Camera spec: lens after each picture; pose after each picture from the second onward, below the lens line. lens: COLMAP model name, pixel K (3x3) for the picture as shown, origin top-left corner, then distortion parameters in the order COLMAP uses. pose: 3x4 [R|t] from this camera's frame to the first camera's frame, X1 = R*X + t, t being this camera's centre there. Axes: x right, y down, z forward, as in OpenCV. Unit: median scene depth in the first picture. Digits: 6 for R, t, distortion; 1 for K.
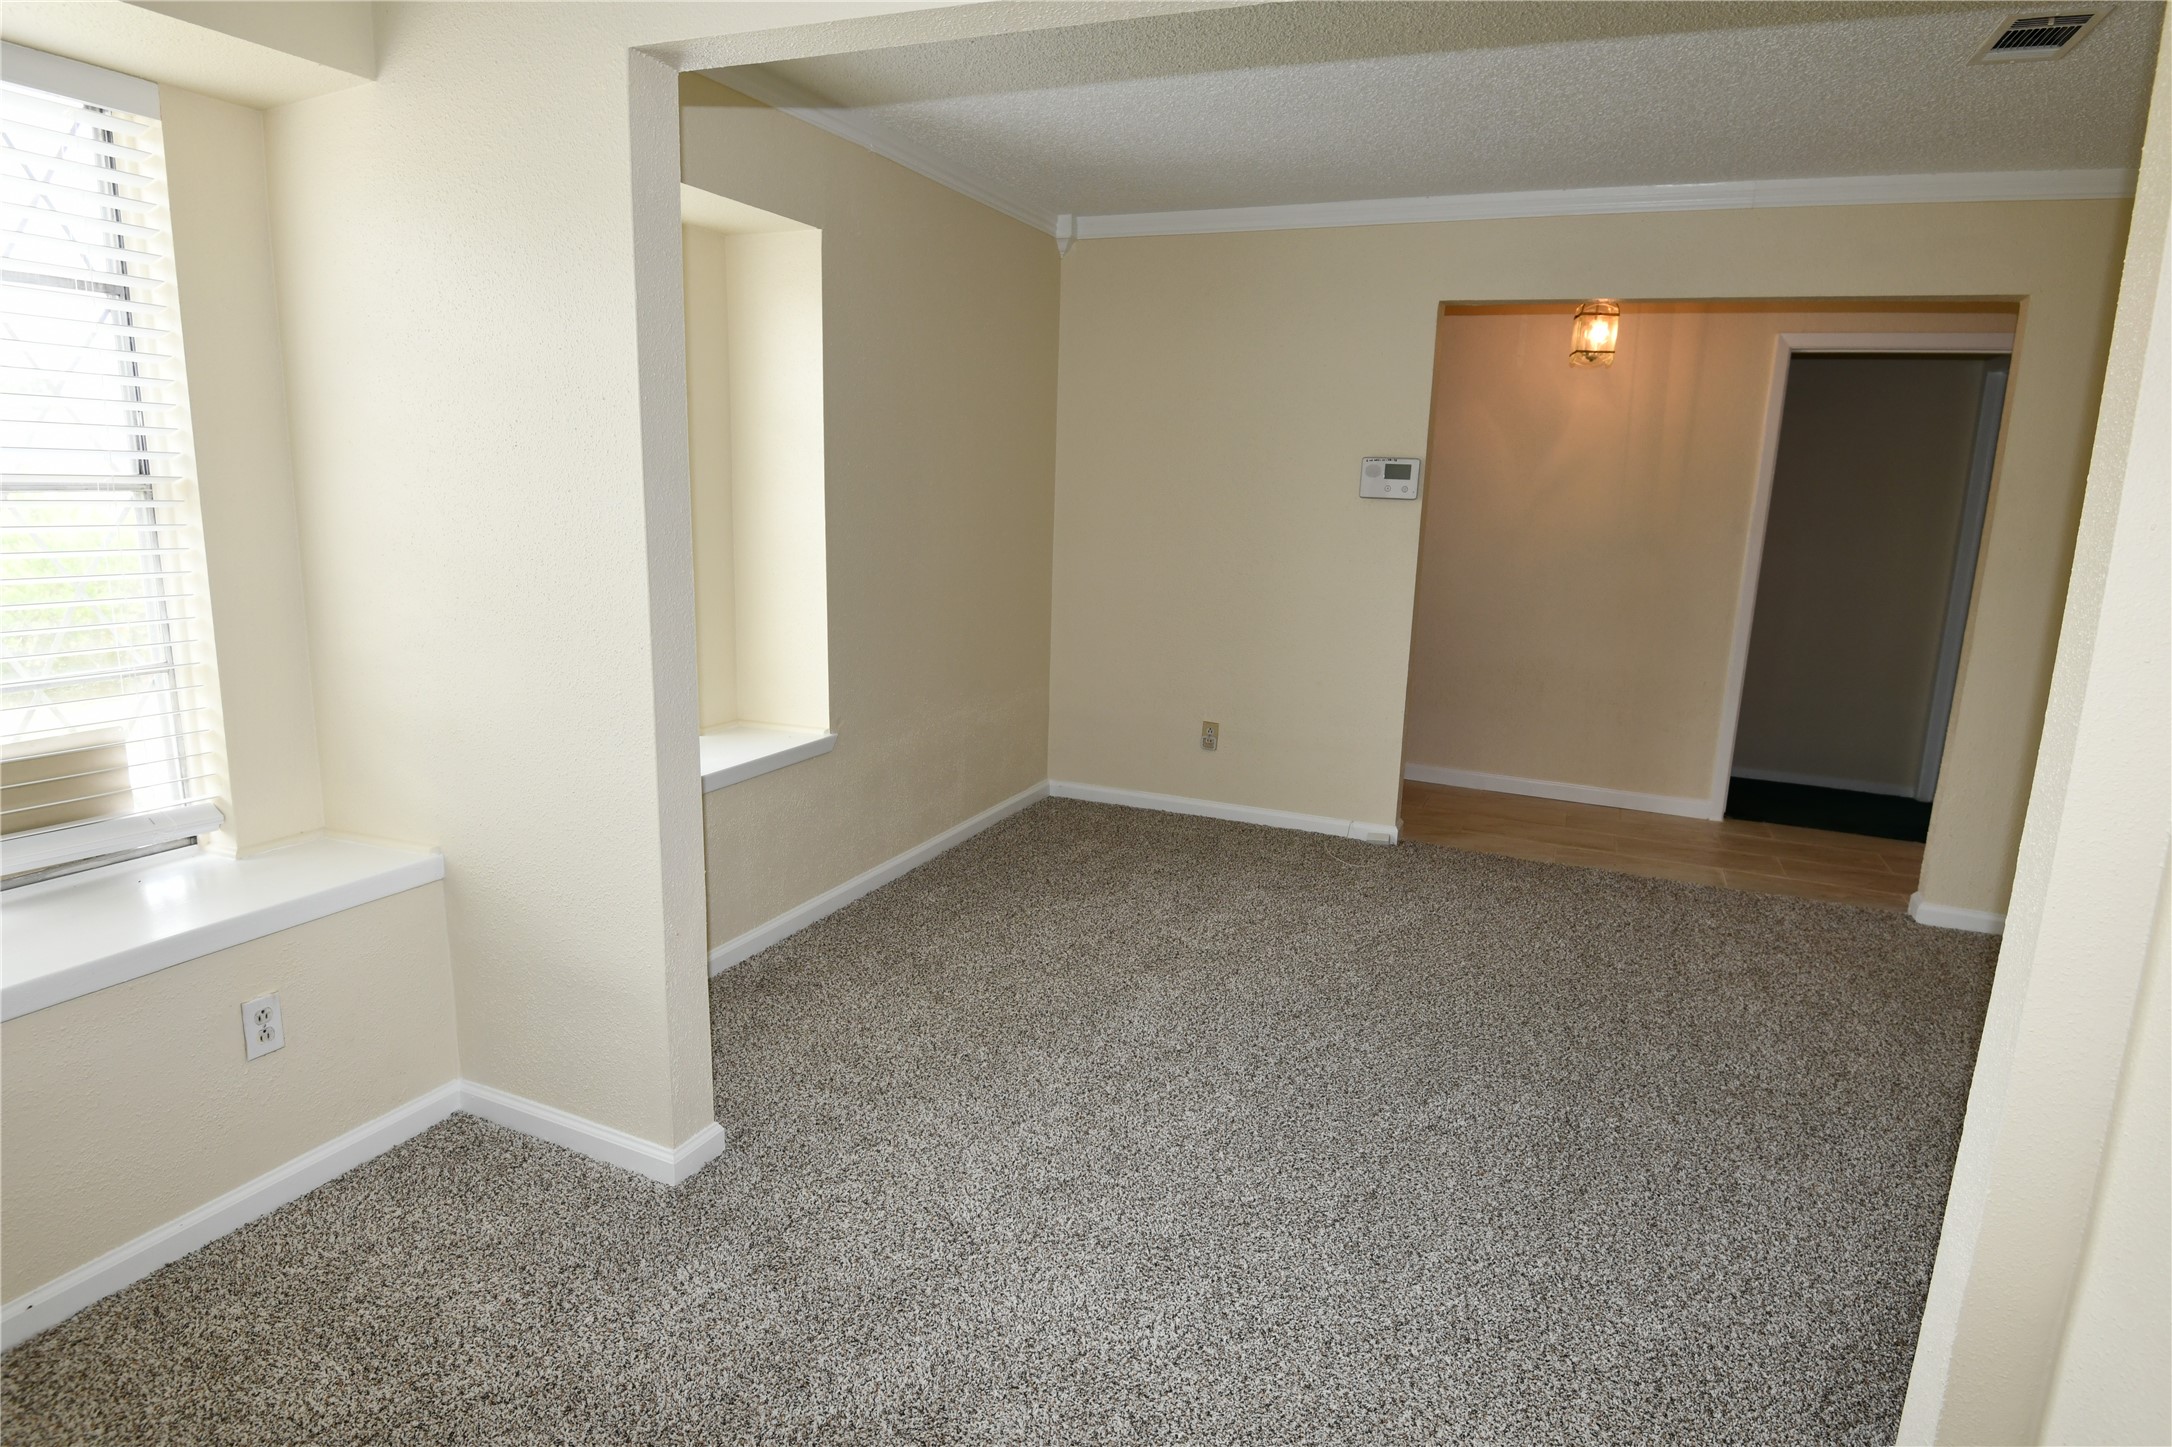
lens RADIAL K [[1191.4, 0, 1085.2], [0, 1191.4, 731.3], [0, 0, 1]] dist [-0.016065, -0.008591]
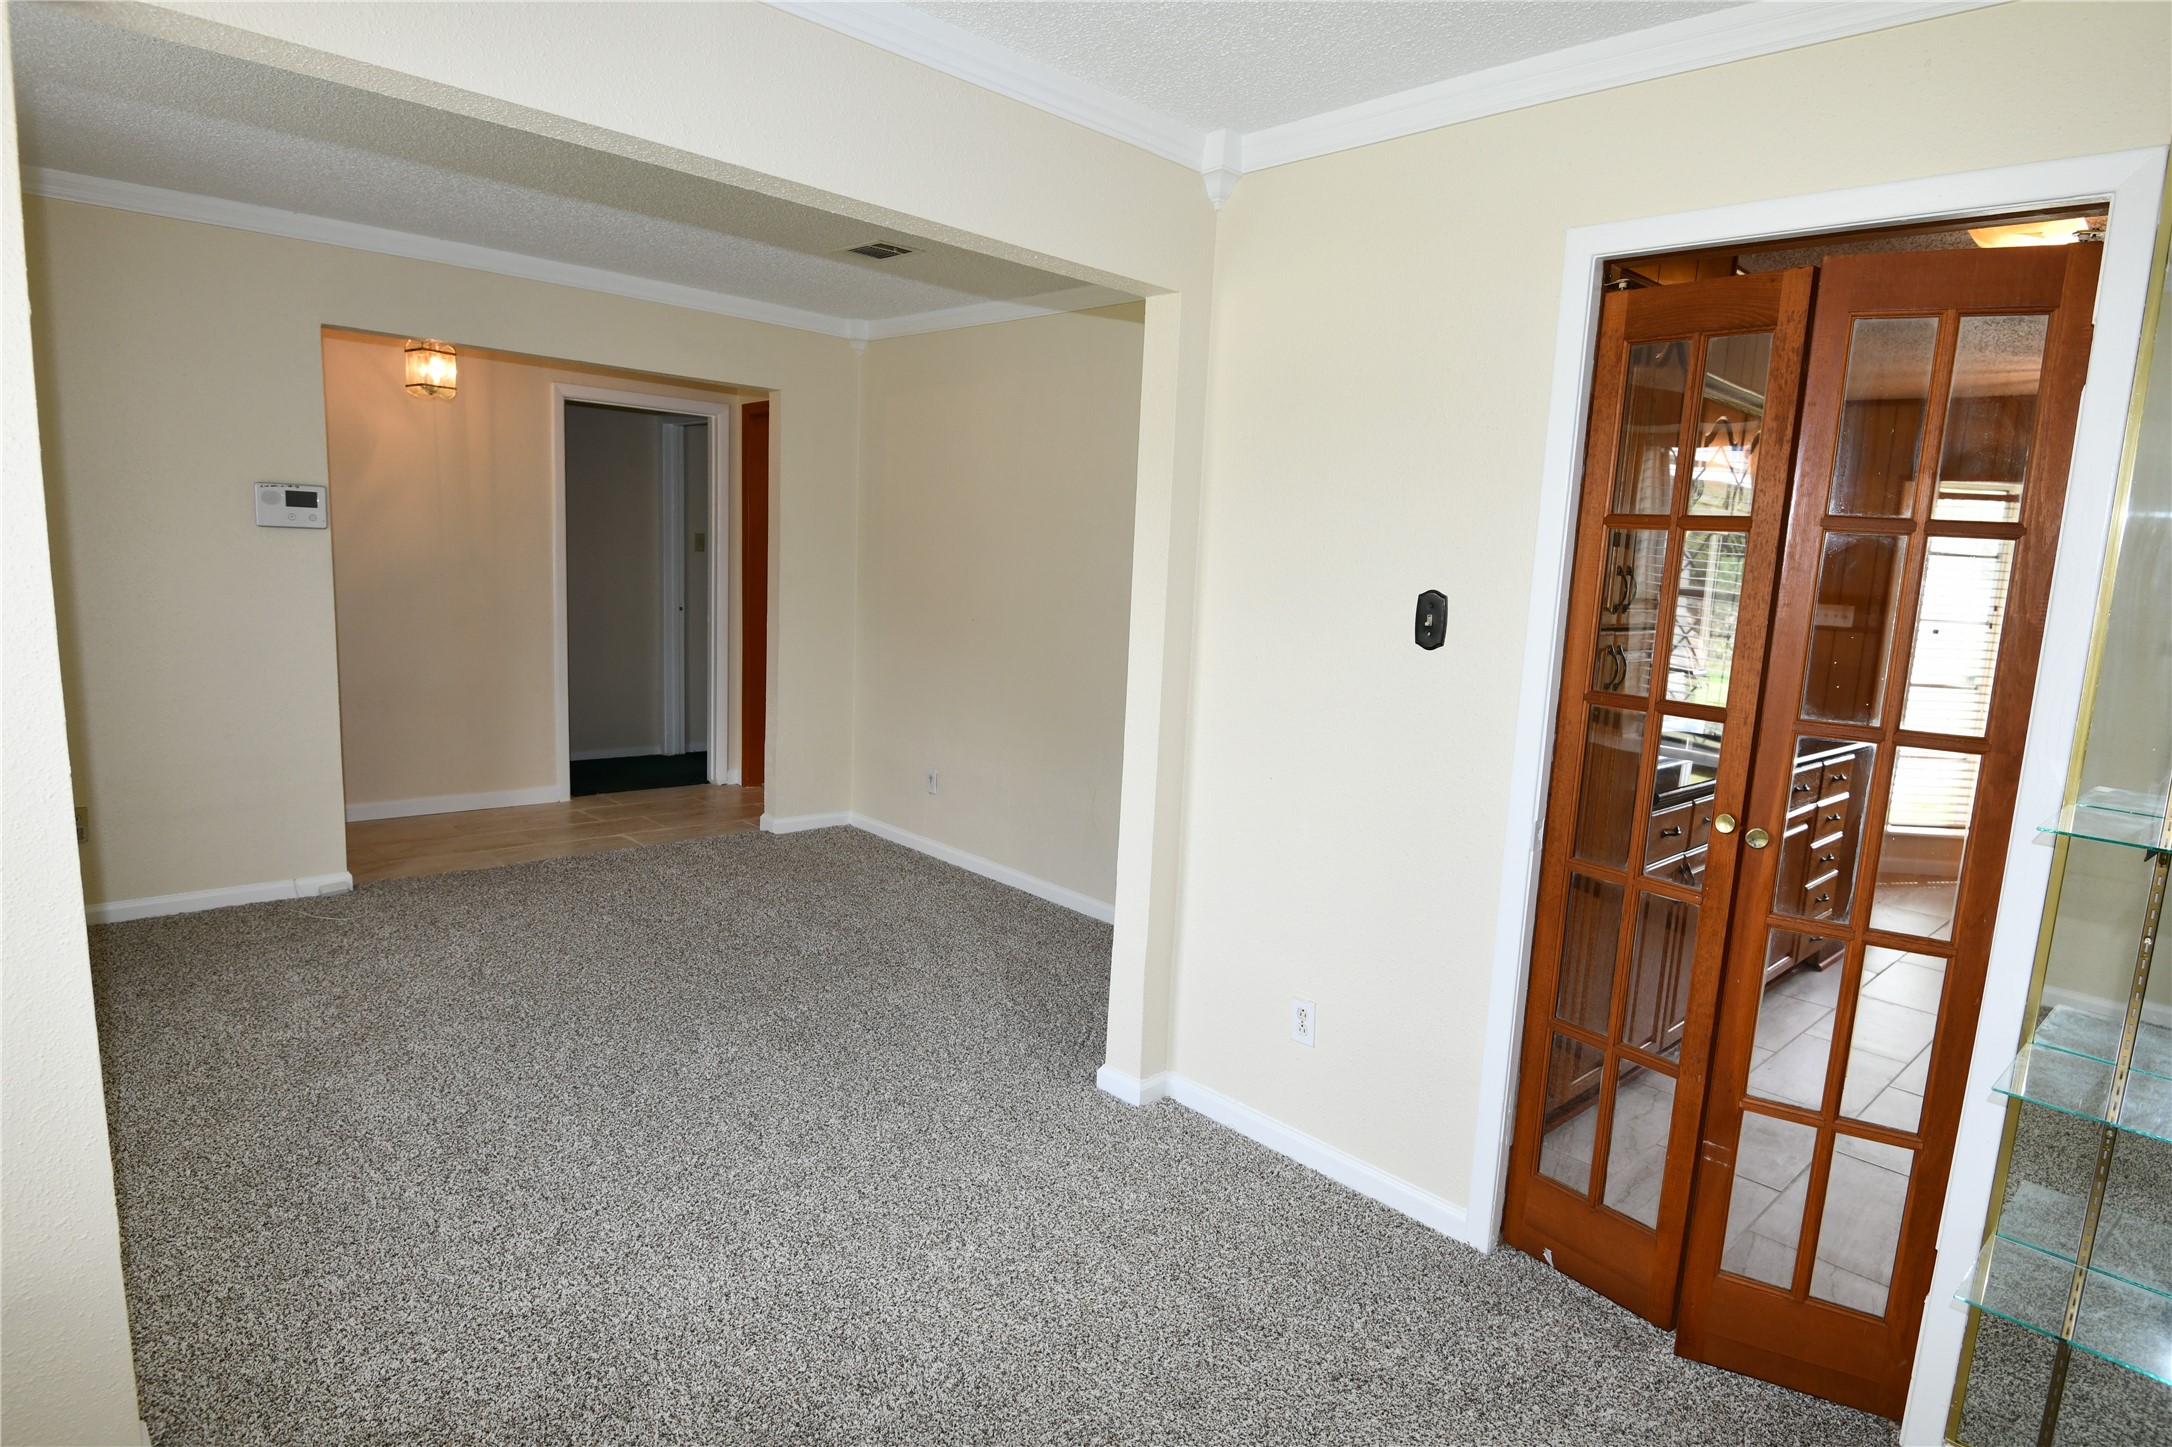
lens RADIAL K [[1191.4, 0, 1087.9], [0, 1191.4, 721.8], [0, 0, 1]] dist [-0.016065, -0.008591]
pose [[0.394192, -0.147282, 0.907150, -0.344639], [0.148985, 0.984260, 0.095061, -0.039358], [-0.906872, 0.097679, 0.409930, 0.068929]]
